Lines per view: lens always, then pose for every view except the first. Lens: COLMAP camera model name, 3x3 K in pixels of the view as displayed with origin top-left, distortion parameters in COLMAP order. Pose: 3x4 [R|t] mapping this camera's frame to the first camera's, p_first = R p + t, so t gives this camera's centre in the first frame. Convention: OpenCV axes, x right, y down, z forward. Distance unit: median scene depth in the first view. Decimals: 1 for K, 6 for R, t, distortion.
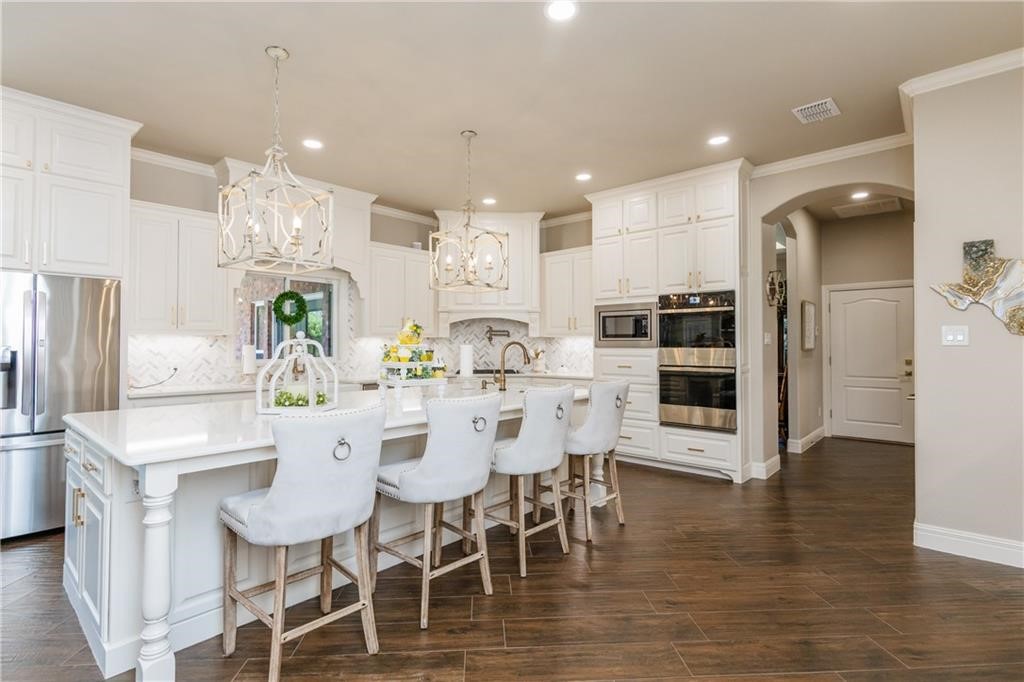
lens RADIAL K [[497.4, 0, 512.1], [0, 497.4, 336.4], [0, 0, 1]] dist [-0.001816, -0.000138]
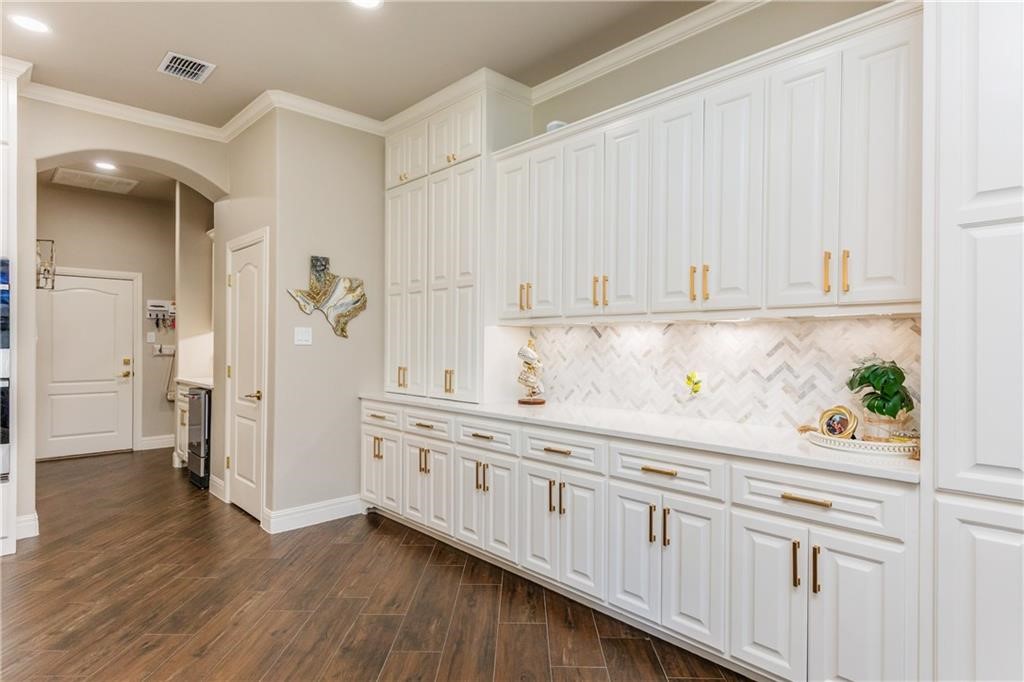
lens RADIAL K [[554.2, 0, 505.9], [0, 554.2, 339.2], [0, 0, 1]] dist [0.010707, -0.001258]
pose [[0.076980, 0.006285, 0.997013, -0.208375], [-0.019416, 0.999800, -0.004803, 0.001821], [-0.996844, -0.018988, 0.077087, 0.265344]]
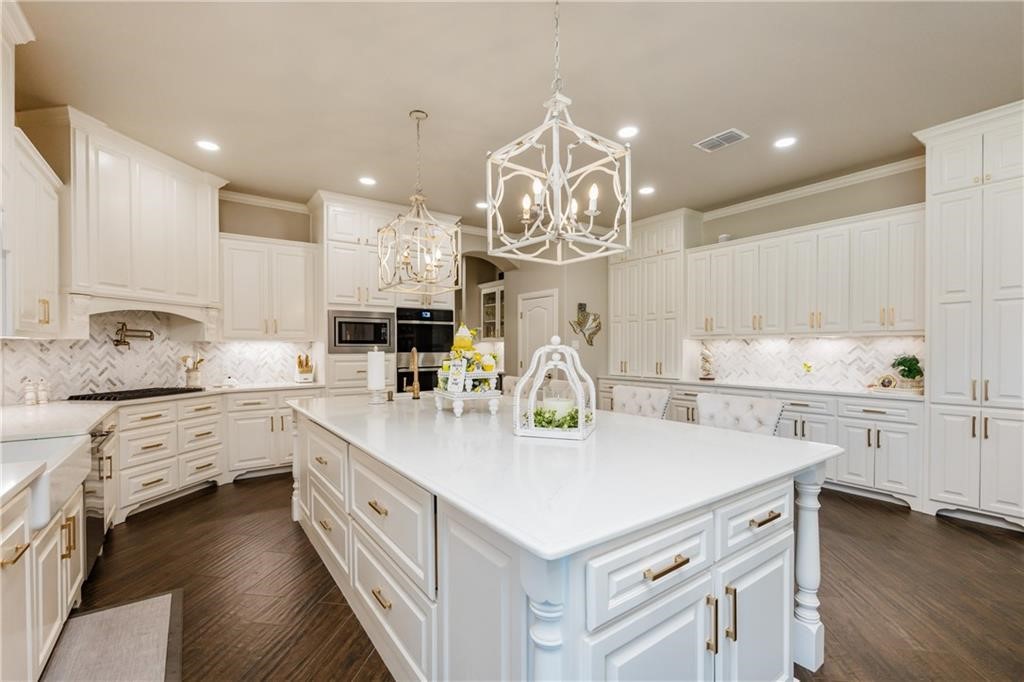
lens RADIAL K [[444.6, 0, 512.2], [0, 444.6, 351.4], [0, 0, 1]] dist [-0.007922, 0.000508]
pose [[0.211537, -0.008464, 0.977333, -0.654887], [-0.012772, 0.999853, 0.011423, 0.004374], [-0.977286, -0.014898, 0.211398, 0.520241]]
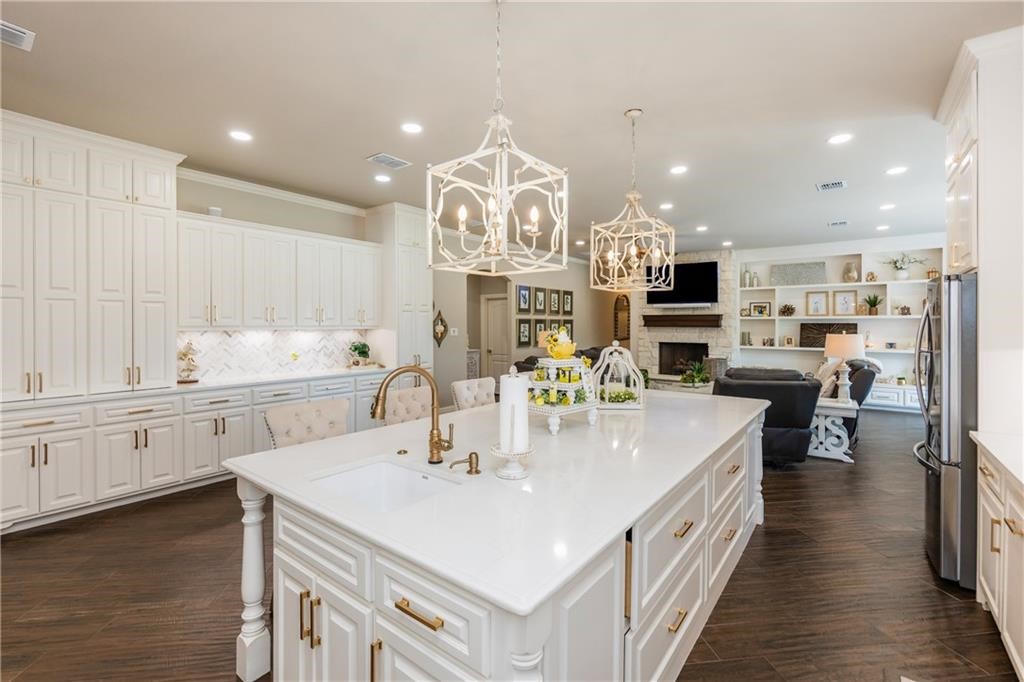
lens RADIAL K [[444.6, 0, 508.9], [0, 444.6, 324.4], [0, 0, 1]] dist [-0.007922, 0.000508]
pose [[-0.997694, -0.001965, -0.067849, -0.059922], [-0.000908, 0.999878, -0.015613, -0.018218], [0.067872, -0.015516, -0.997573, 1.165138]]
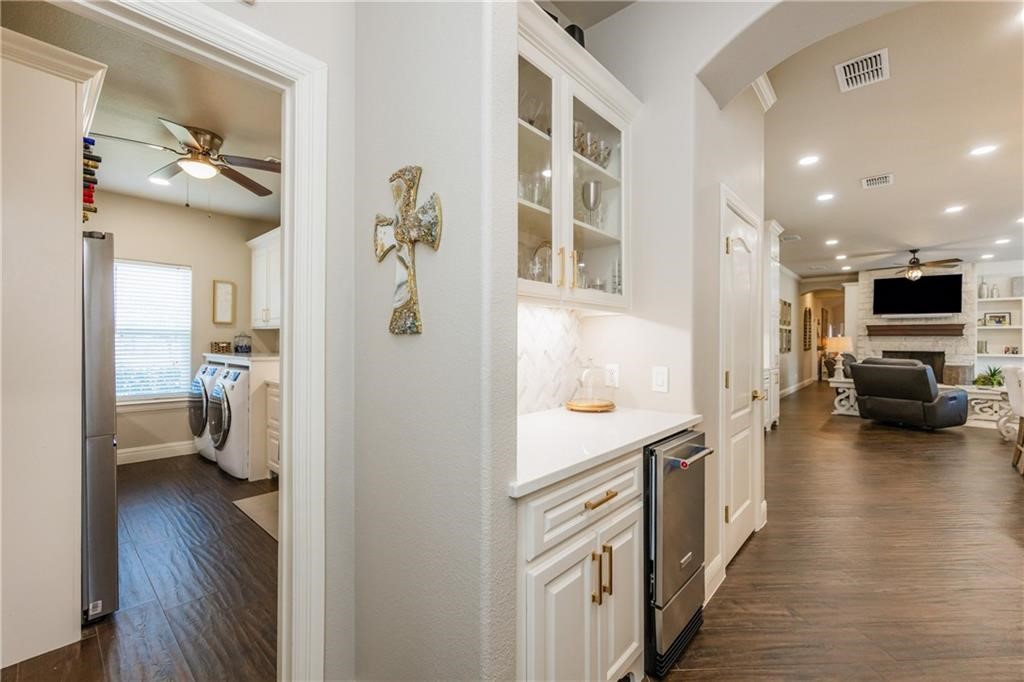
lens RADIAL K [[433.6, 0, 507.4], [0, 433.6, 342.7], [0, 0, 1]] dist [0.000845, 0.000070]
pose [[-0.999987, -0.003442, -0.003784, 0.917751], [-0.003405, 0.999947, -0.009720, 0.018136], [0.003817, -0.009707, -0.999946, 1.292212]]
